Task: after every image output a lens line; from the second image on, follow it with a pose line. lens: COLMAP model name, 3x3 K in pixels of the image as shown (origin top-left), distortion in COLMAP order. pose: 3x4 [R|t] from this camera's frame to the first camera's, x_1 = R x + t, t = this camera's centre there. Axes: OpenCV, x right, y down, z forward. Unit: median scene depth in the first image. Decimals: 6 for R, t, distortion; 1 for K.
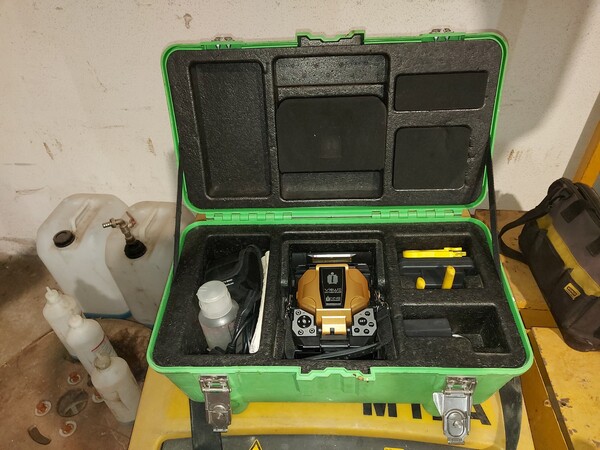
lens RADIAL K [[433.4, 0, 300.0], [0, 433.4, 225.0], [0, 0, 1]] dist [0.070583, -0.075040]
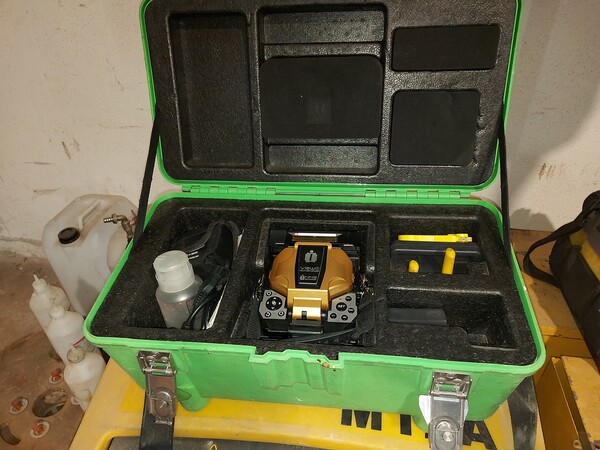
lens RADIAL K [[433.4, 0, 300.0], [0, 433.4, 225.0], [0, 0, 1]] dist [0.070583, -0.075040]
pose [[0.995708, 0.051380, -0.076977, 0.105248], [-0.057734, 0.994898, -0.082732, 0.120590], [0.072334, 0.086821, 0.993594, 0.121918]]
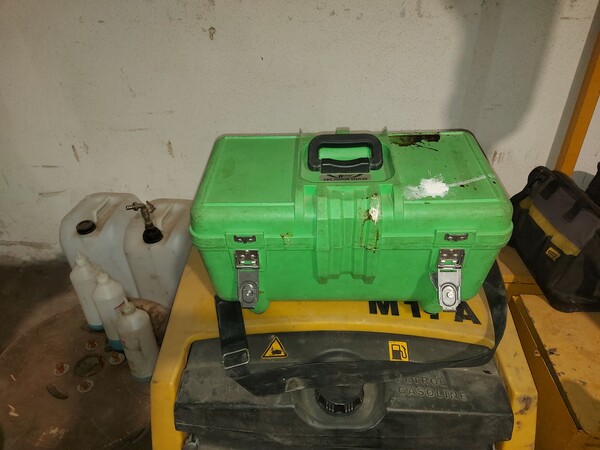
lens RADIAL K [[433.4, 0, 300.0], [0, 433.4, 225.0], [0, 0, 1]] dist [0.070583, -0.075040]
pose [[0.999859, 0.011956, 0.011756, -0.051398], [-0.010239, 0.990575, -0.136586, 0.340551], [-0.013278, 0.136447, 0.990558, -0.149673]]
